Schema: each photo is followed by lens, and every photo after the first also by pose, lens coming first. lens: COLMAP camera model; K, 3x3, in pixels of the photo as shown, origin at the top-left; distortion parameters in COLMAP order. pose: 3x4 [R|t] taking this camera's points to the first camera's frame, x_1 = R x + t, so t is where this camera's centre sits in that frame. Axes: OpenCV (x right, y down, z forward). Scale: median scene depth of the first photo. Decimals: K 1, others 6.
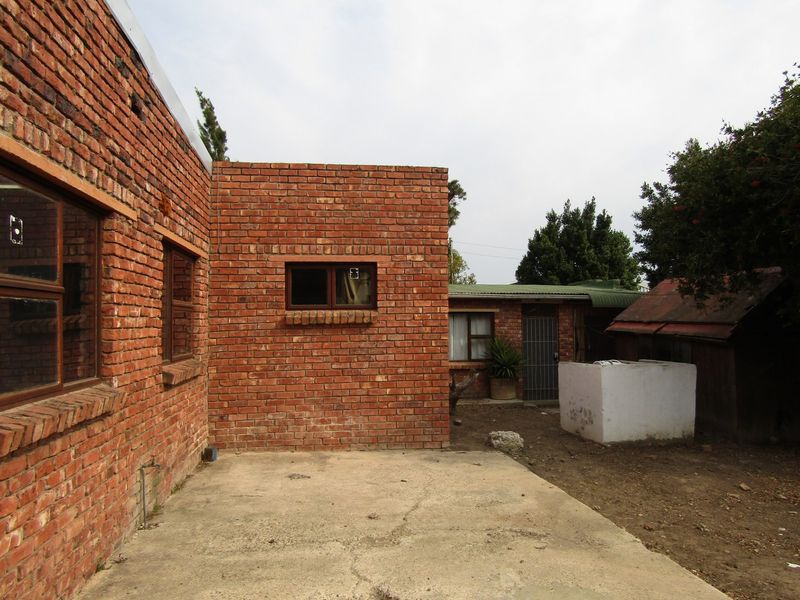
lens RADIAL K [[564.0, 0, 398.6], [0, 564.0, 286.5], [0, 0, 1]] dist [0.003572, 0.001331]
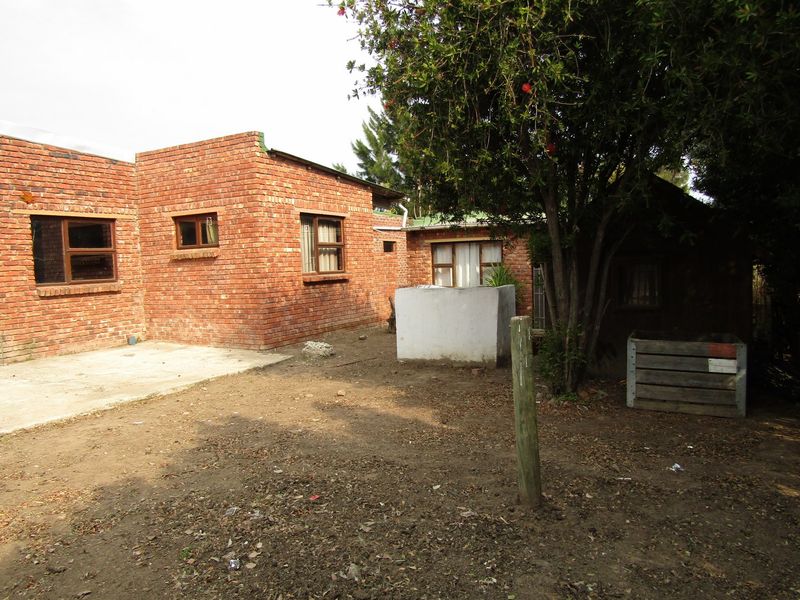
lens RADIAL K [[597.6, 0, 403.8], [0, 597.6, 289.5], [0, 0, 1]] dist [-0.005859, 0.004480]
pose [[0.799339, 0.003967, -0.600867, 1.187643], [0.068755, 0.992807, 0.098020, 0.032733], [0.596933, -0.119664, 0.793317, 0.109138]]
